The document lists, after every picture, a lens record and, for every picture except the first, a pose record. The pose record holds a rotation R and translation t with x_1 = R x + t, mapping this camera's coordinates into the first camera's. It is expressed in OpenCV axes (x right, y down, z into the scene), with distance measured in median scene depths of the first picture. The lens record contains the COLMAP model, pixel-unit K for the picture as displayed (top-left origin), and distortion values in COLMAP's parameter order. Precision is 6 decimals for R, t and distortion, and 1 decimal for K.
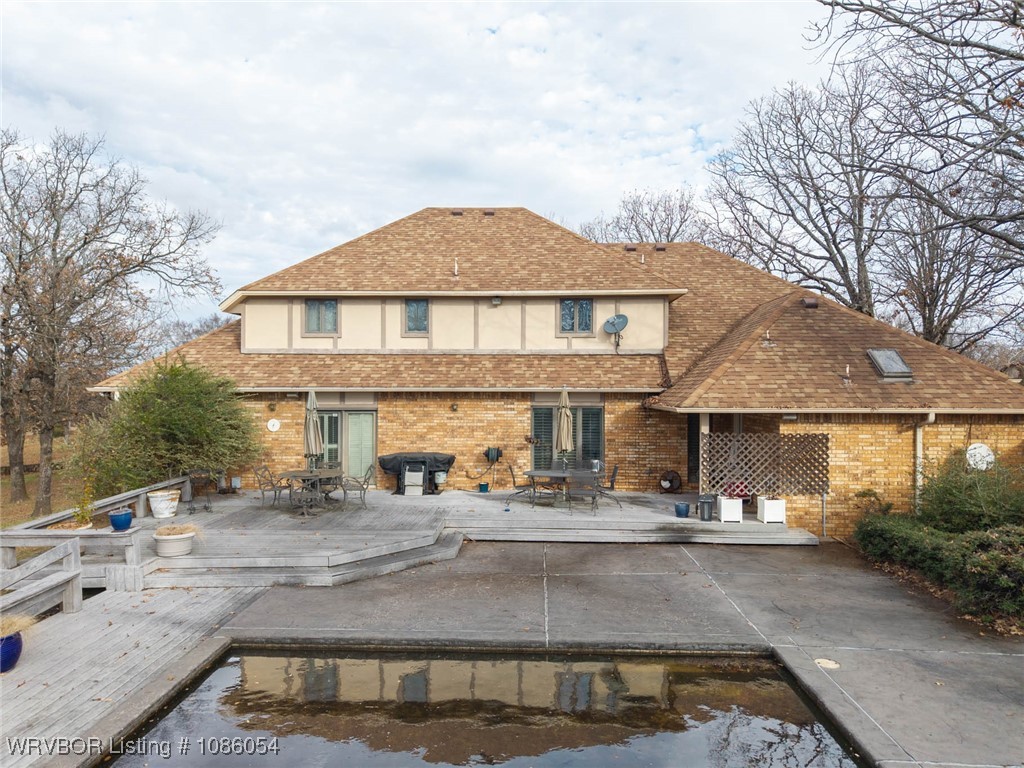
lens RADIAL K [[680.9, 0, 518.9], [0, 680.9, 390.1], [0, 0, 1]] dist [0.050496, -0.051333]
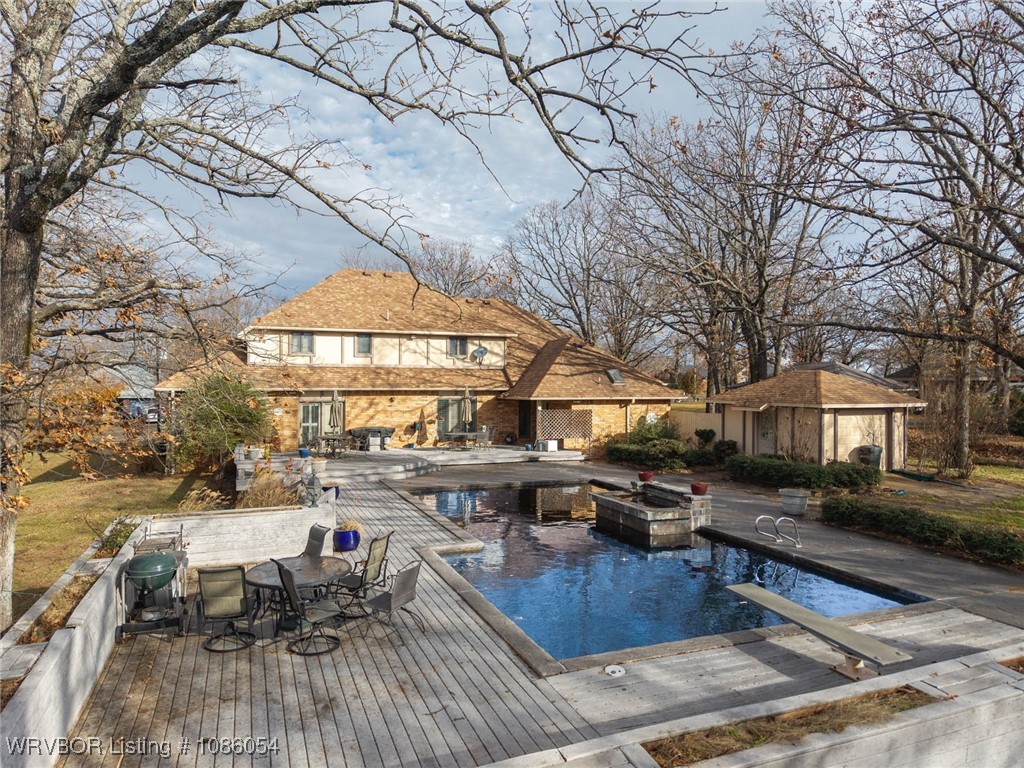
lens RADIAL K [[680.9, 0, 526.6], [0, 680.9, 385.8], [0, 0, 1]] dist [0.050496, -0.051333]
pose [[0.913408, -0.000336, 0.407044, -0.479436], [0.001472, 0.999996, -0.002478, -0.003970], [-0.407042, 0.002862, 0.913405, -0.684182]]
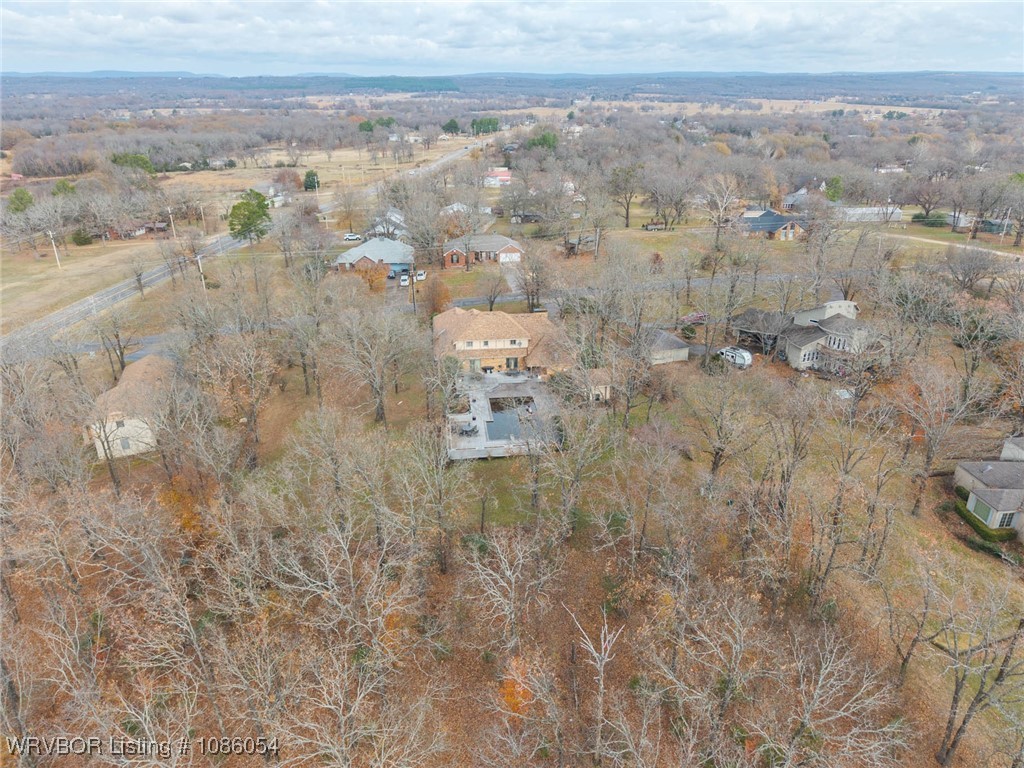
lens RADIAL K [[680.9, 0, 511.9], [0, 680.9, 391.0], [0, 0, 1]] dist [0.050496, -0.051333]
pose [[0.990329, -0.059852, 0.125163, -0.714830], [0.004949, 0.916823, 0.399264, -2.152089], [-0.138650, -0.394784, 0.908252, -4.695279]]
